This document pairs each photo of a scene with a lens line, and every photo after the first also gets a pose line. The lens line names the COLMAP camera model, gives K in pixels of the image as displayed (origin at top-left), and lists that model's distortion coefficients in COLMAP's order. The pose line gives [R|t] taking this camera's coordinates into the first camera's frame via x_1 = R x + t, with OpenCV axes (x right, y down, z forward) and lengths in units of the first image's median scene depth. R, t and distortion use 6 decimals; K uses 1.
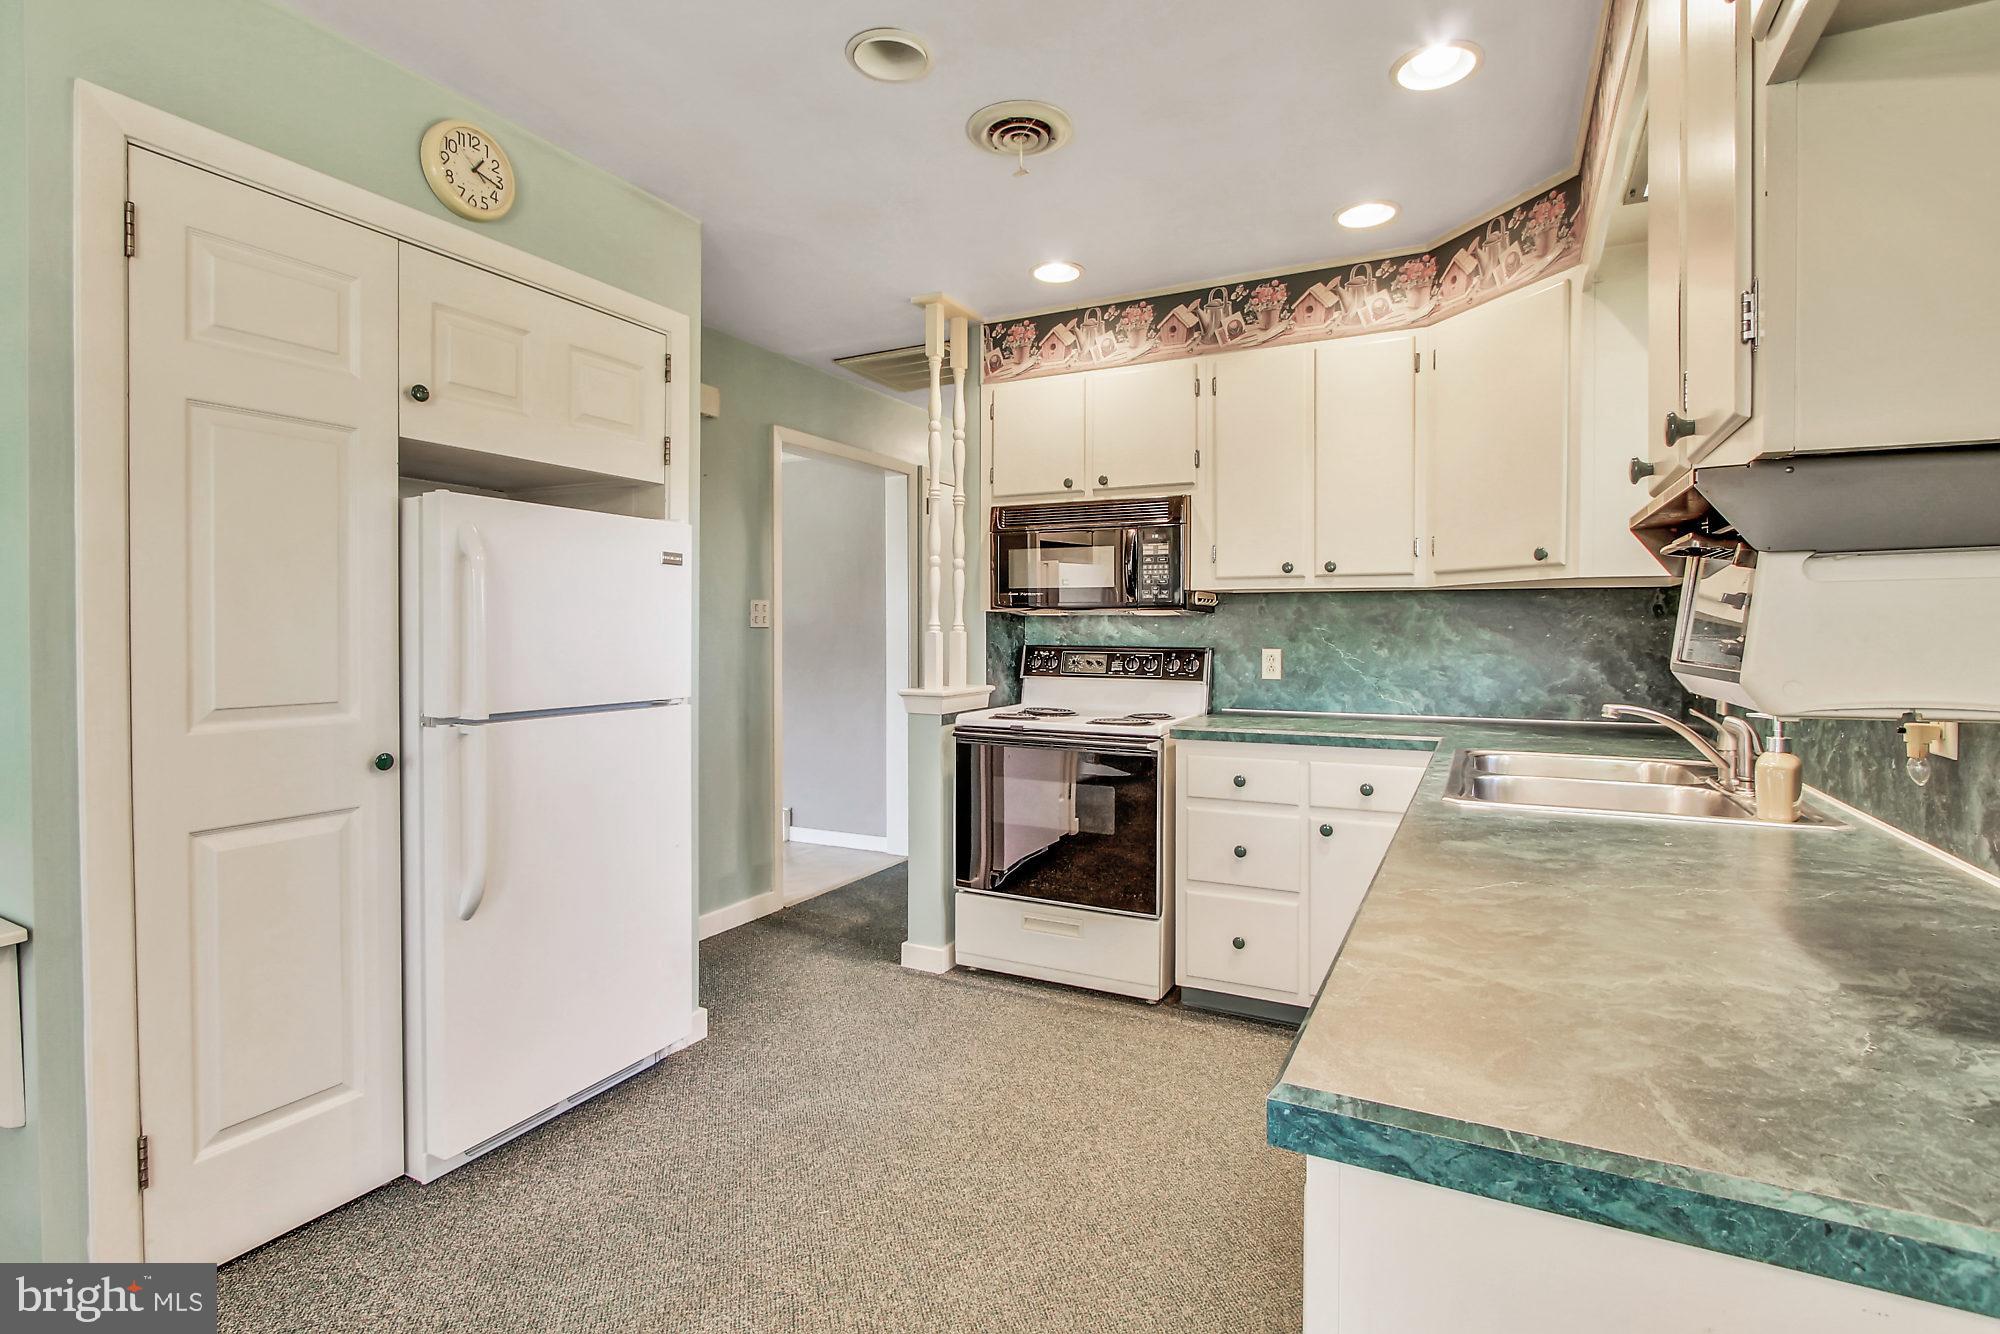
lens RADIAL K [[976.2, 0, 999.7], [0, 976.2, 640.7], [0, 0, 1]] dist [0.003497, 0.000439]
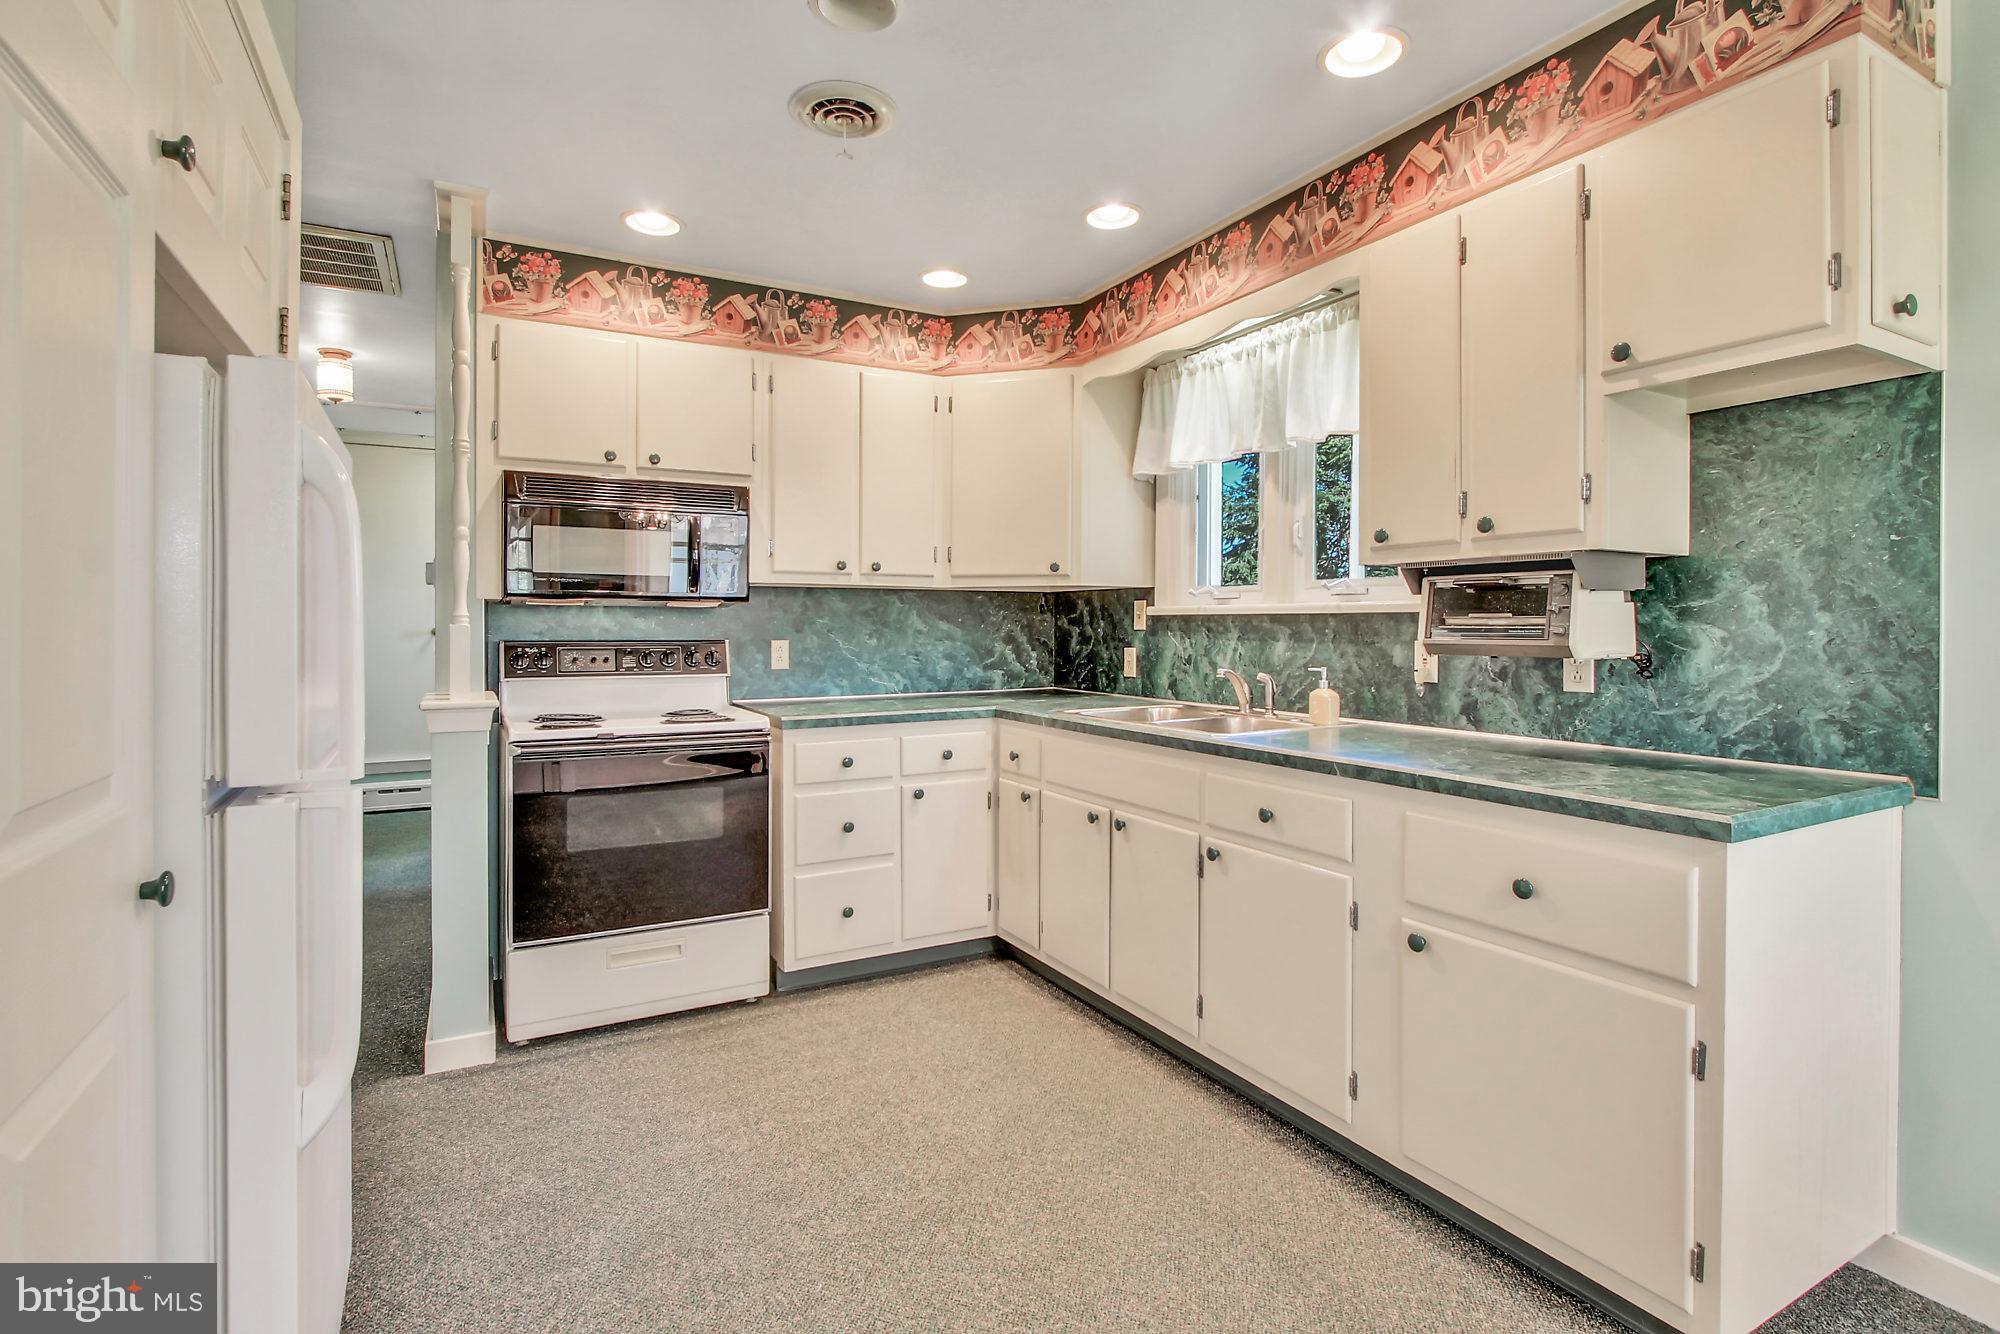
lens RADIAL K [[957.7, 0, 1002.0], [0, 957.7, 635.2], [0, 0, 1]] dist [0.002127, 0.001108]
pose [[0.559257, -0.010085, 0.828933, -0.478546], [0.010022, 0.999935, 0.005404, -0.000472], [-0.828934, 0.005285, 0.559321, 0.237957]]
